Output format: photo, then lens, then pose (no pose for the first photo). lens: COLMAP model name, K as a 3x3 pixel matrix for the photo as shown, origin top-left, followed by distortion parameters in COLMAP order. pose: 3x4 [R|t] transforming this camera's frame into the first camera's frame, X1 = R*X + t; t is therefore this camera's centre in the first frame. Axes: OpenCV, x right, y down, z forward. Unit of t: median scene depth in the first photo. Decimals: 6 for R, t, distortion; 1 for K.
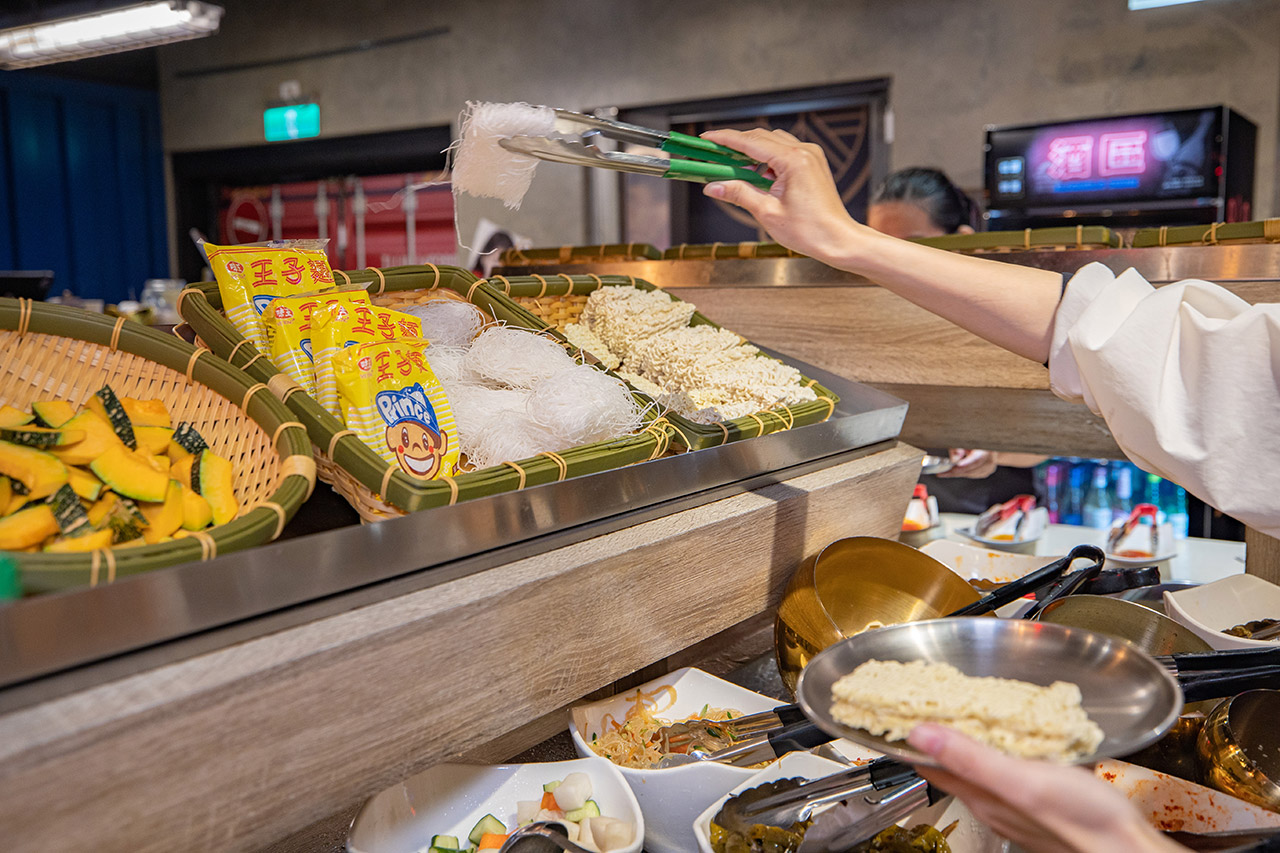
lens RADIAL K [[1161.4, 0, 640.0], [0, 1161.4, 426.5], [0, 0, 1]] dist [0.097862, 0.001994]
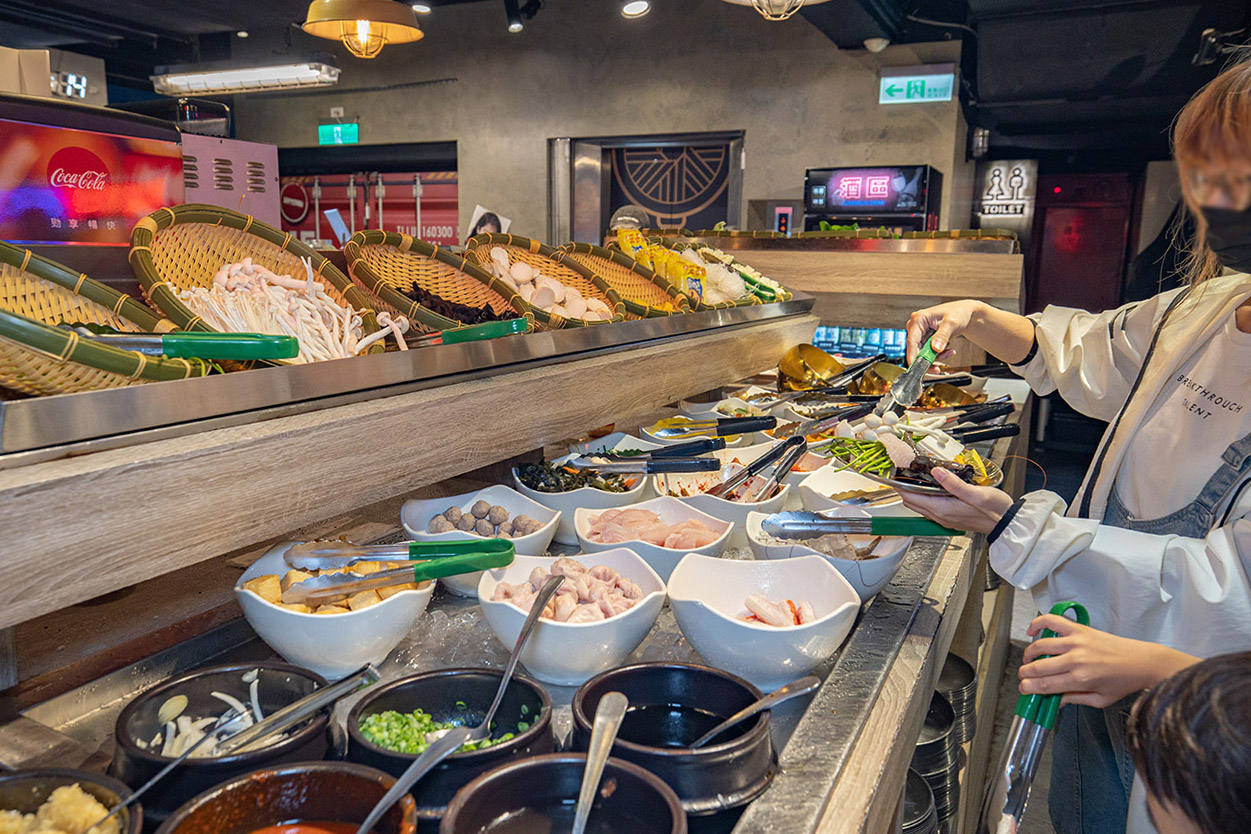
lens RADIAL K [[888.7, 0, 626.5], [0, 888.7, 398.0], [0, 0, 1]] dist [0.007828, 0.002537]
pose [[0.989650, 0.008520, 0.143249, -0.135379], [-0.013933, 0.999225, 0.036828, 0.039825], [-0.142824, -0.038442, 0.989001, -0.250589]]
